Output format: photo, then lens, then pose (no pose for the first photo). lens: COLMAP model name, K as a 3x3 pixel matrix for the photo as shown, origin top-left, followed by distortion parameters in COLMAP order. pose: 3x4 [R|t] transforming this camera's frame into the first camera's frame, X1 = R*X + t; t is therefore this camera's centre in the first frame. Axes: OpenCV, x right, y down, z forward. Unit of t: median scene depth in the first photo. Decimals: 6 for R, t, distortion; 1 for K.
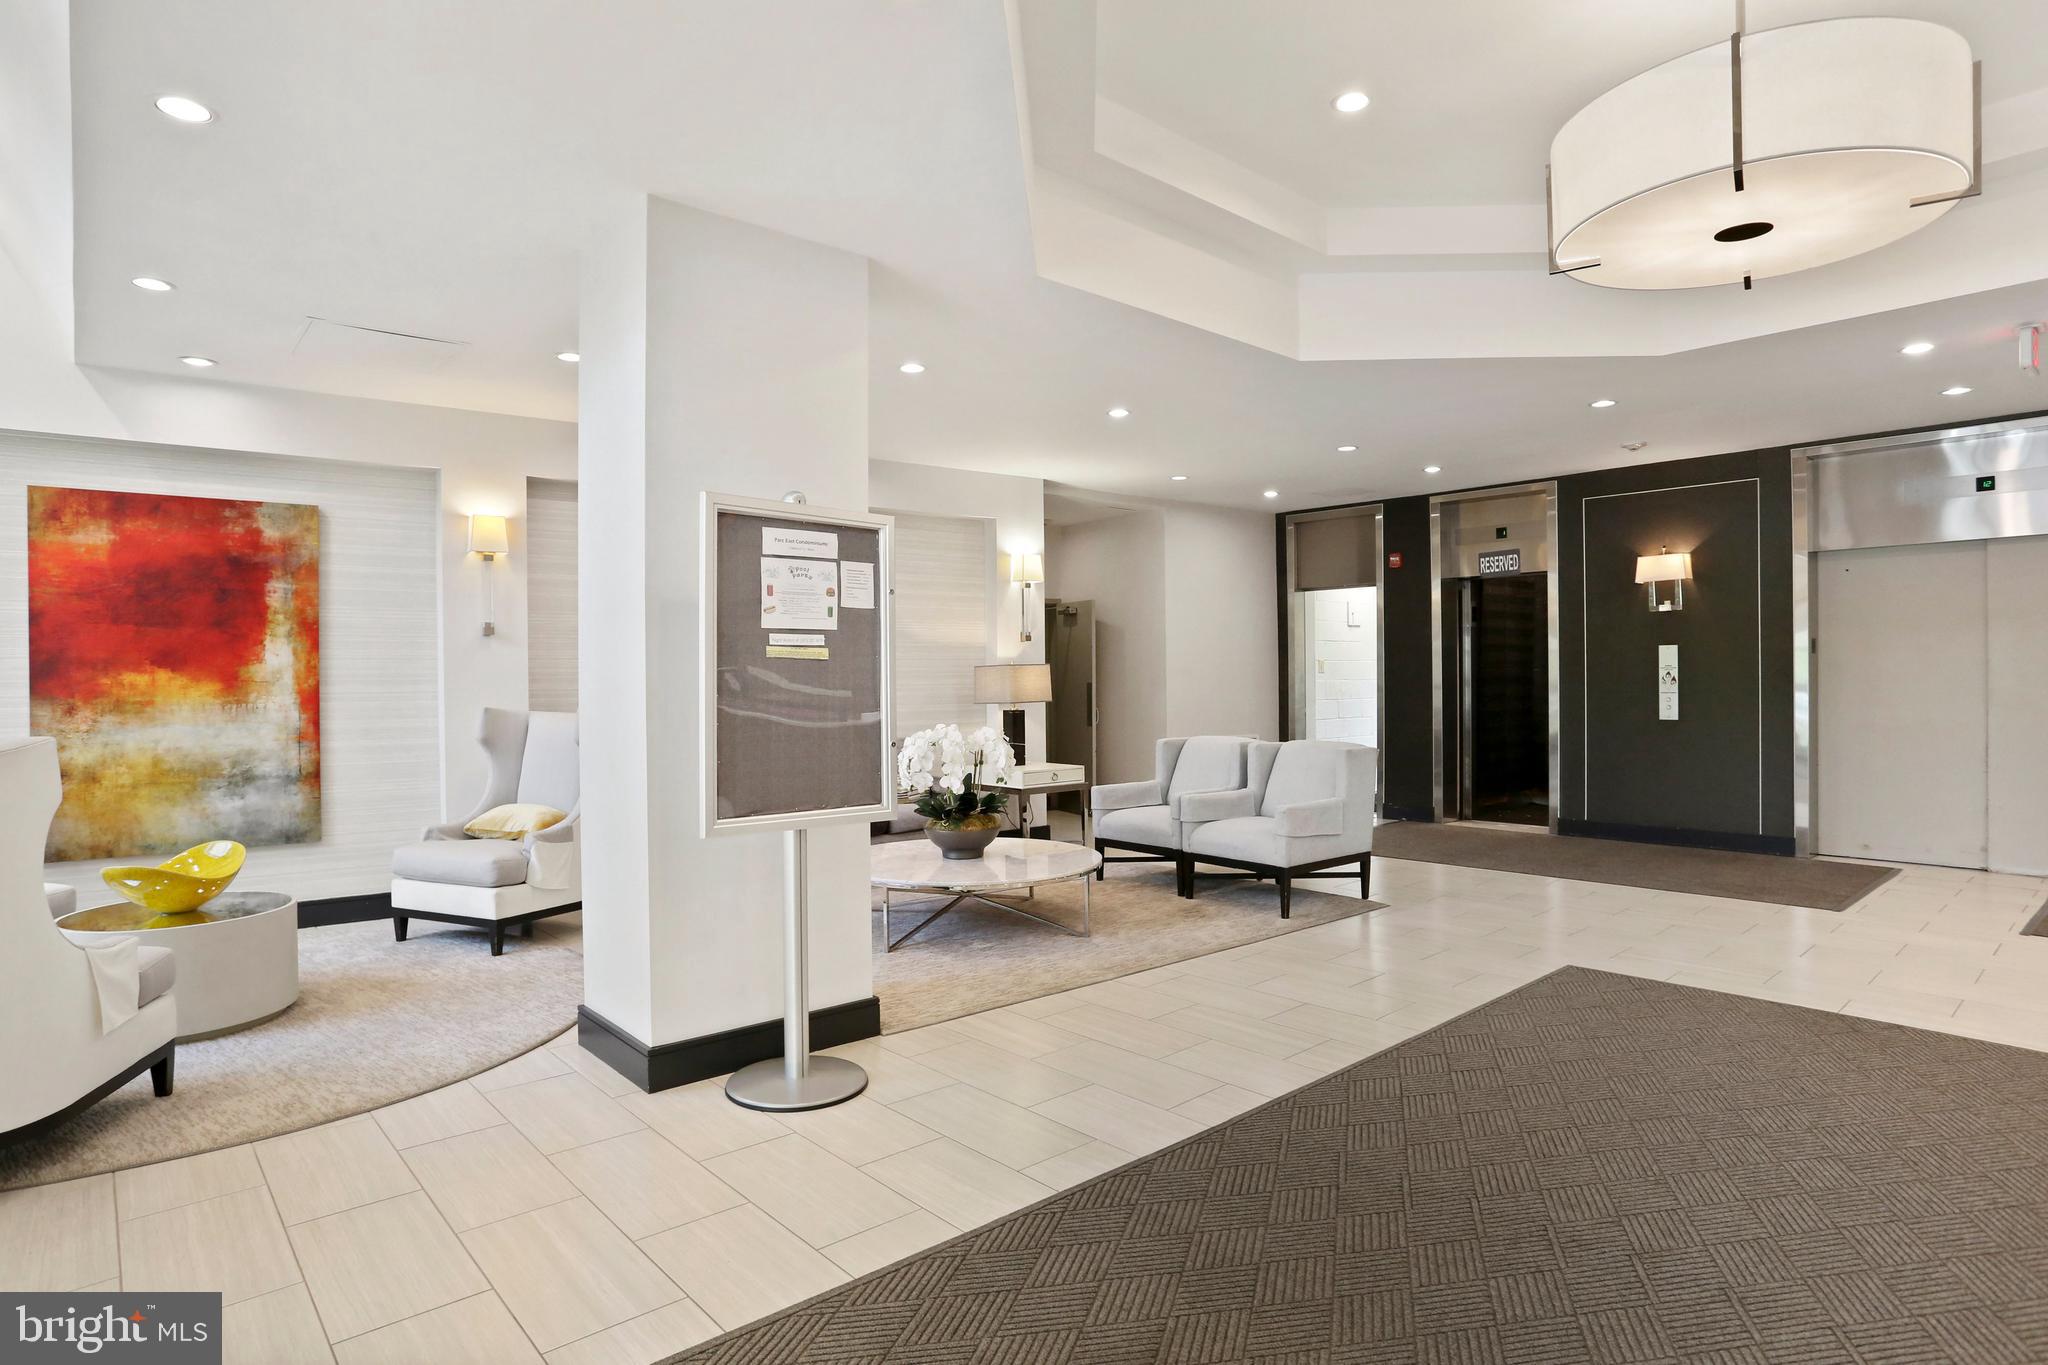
lens RADIAL K [[1064.0, 0, 1033.3], [0, 1064.0, 674.5], [0, 0, 1]] dist [-0.030685, 0.000397]
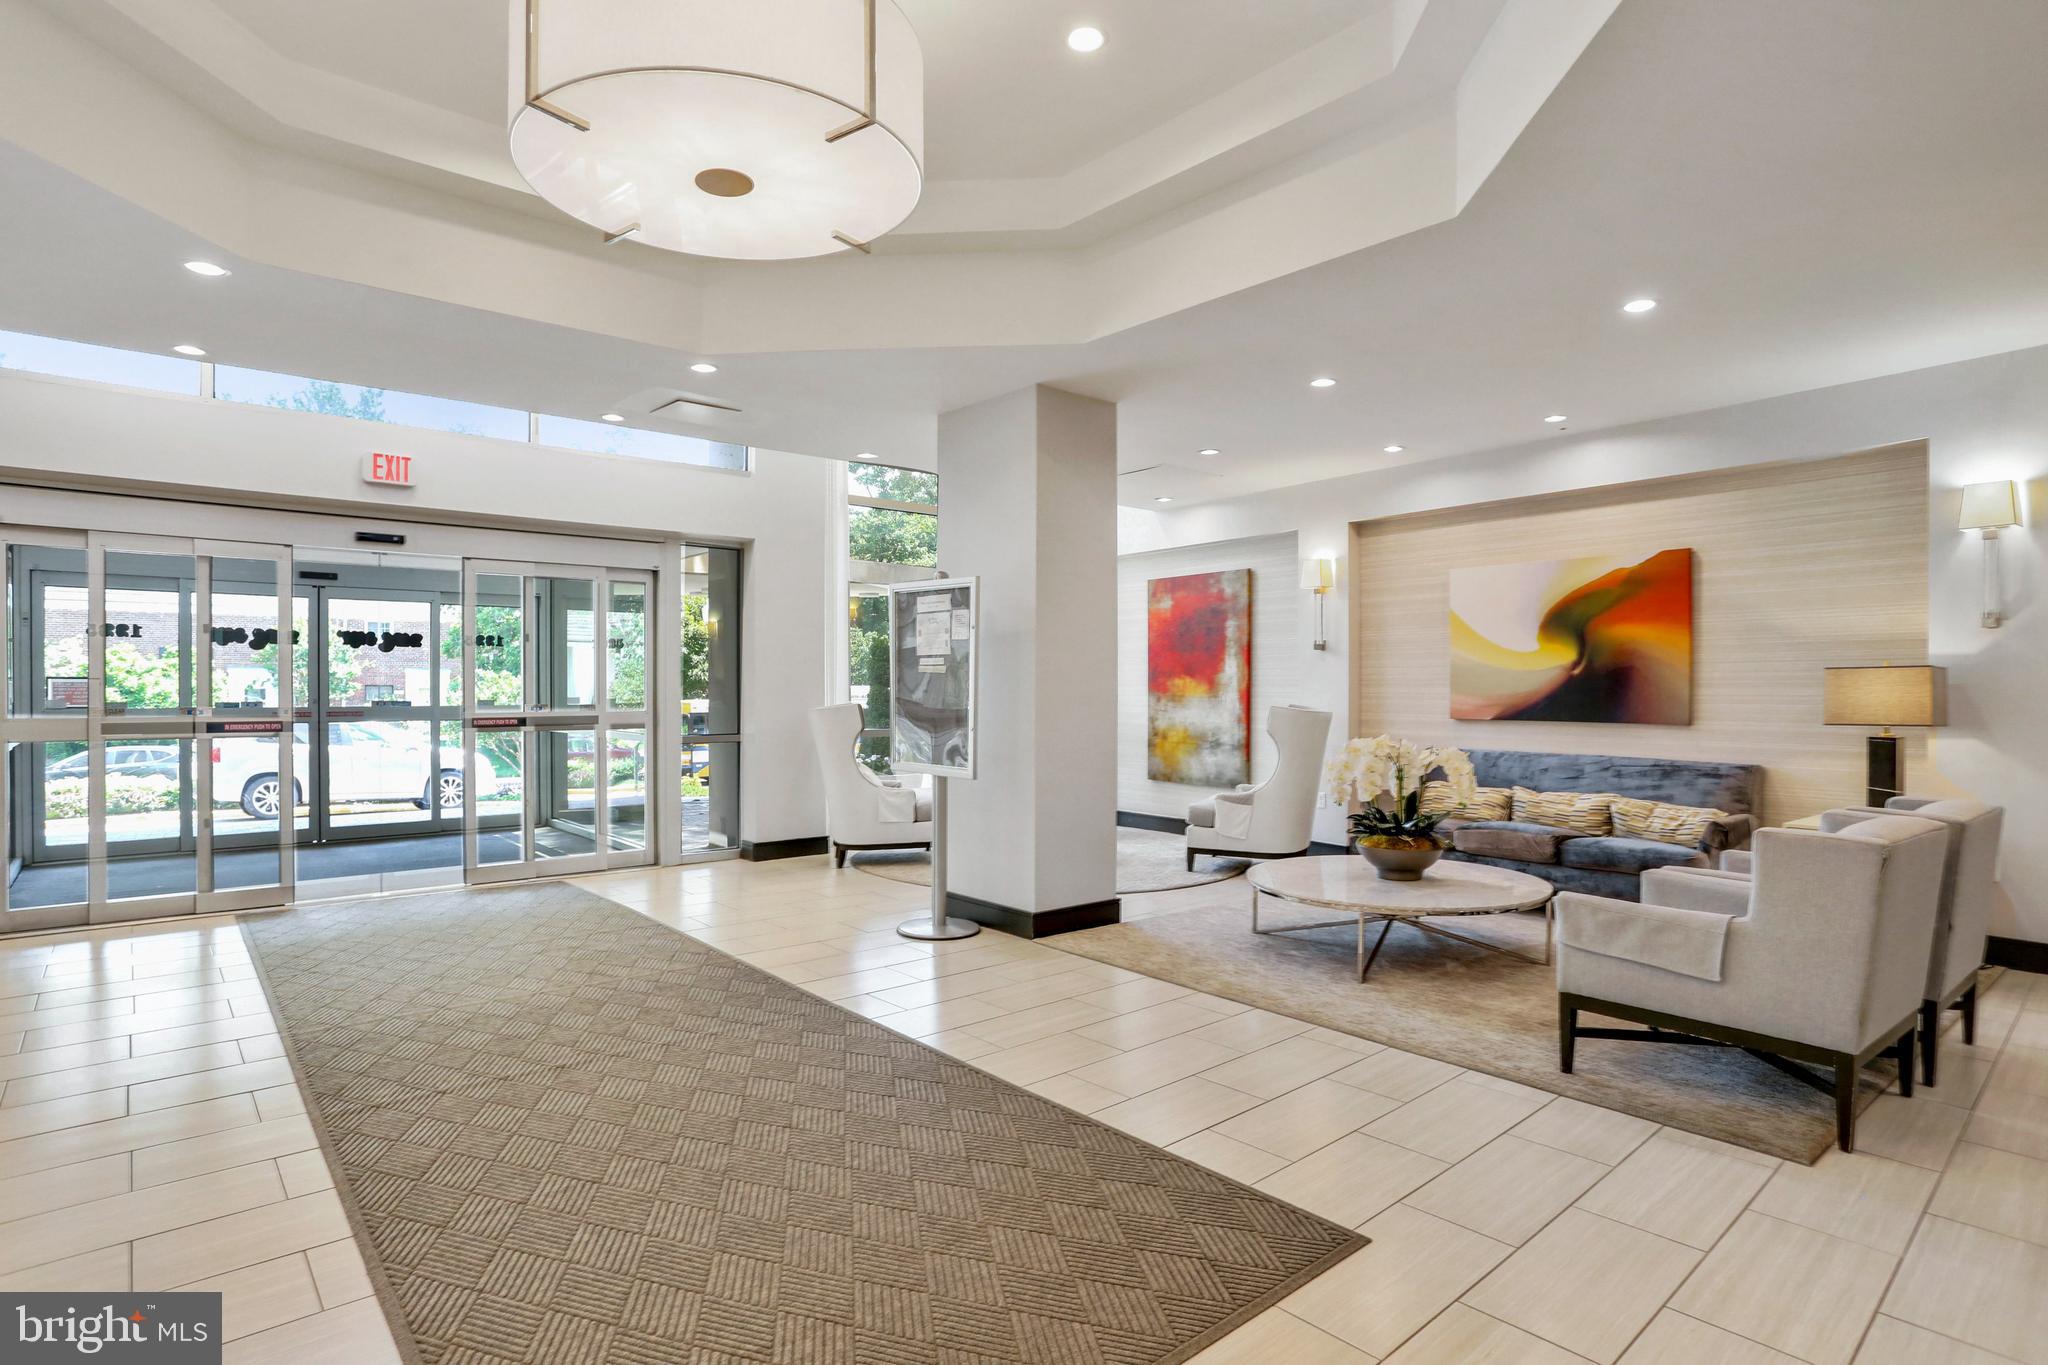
lens RADIAL K [[1064.0, 0, 1033.3], [0, 1064.0, 674.5], [0, 0, 1]] dist [-0.030685, 0.000397]
pose [[0.017205, -0.001093, -0.999851, 0.875959], [0.000426, 0.999999, -0.001086, -0.006128], [0.999852, -0.000407, 0.017205, 0.681395]]
